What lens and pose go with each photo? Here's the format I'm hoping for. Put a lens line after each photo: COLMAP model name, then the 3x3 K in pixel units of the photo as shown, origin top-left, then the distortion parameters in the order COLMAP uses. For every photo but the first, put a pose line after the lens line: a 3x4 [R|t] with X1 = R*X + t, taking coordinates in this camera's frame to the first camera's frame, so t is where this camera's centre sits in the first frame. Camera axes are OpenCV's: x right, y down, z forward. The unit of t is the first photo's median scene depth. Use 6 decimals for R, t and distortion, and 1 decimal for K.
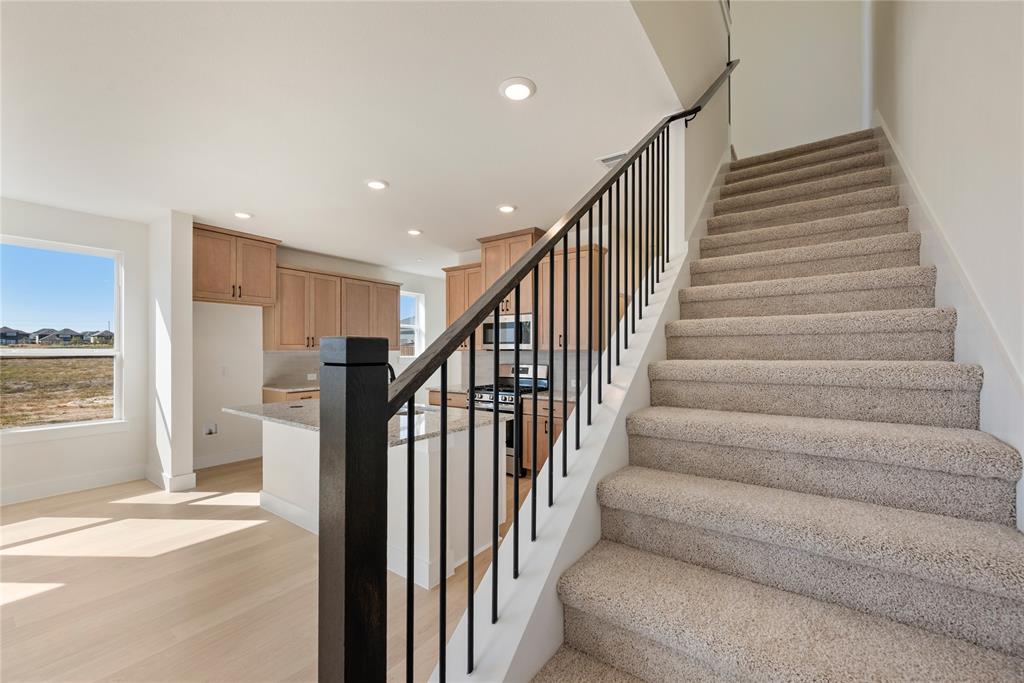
lens RADIAL K [[406.7, 0, 510.4], [0, 406.7, 349.1], [0, 0, 1]] dist [-0.000881, 0.000666]
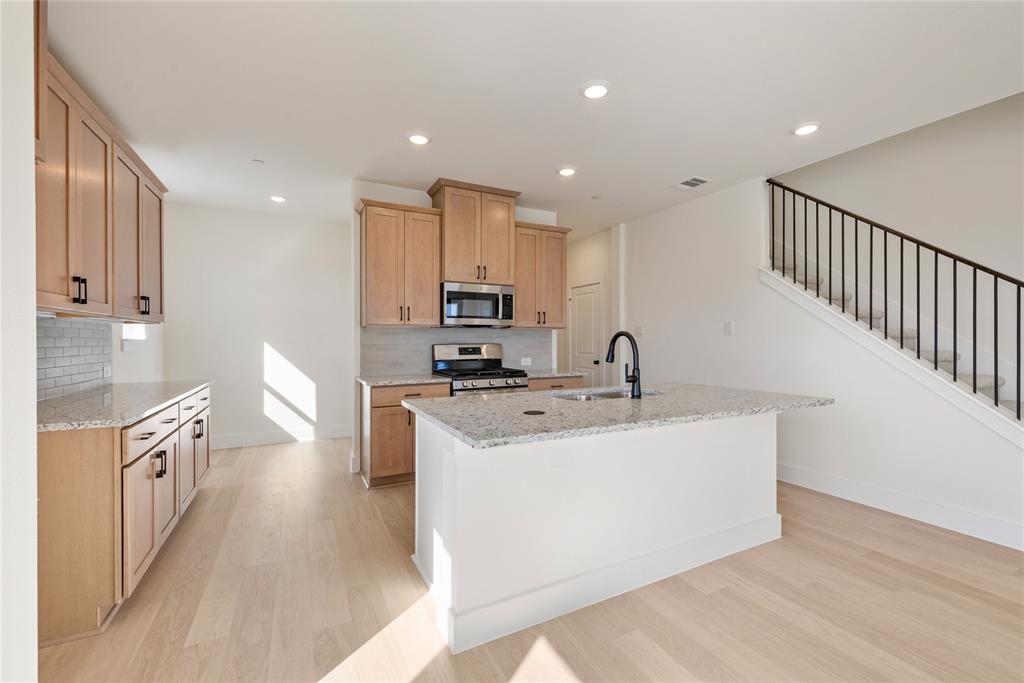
lens RADIAL K [[423.6, 0, 515.1], [0, 423.6, 338.8], [0, 0, 1]] dist [-0.000574, 0.000349]
pose [[0.455995, 0.003728, 0.889974, -0.782950], [-0.000264, 0.999992, -0.004053, 0.033428], [-0.889982, 0.001613, 0.455992, 0.567221]]
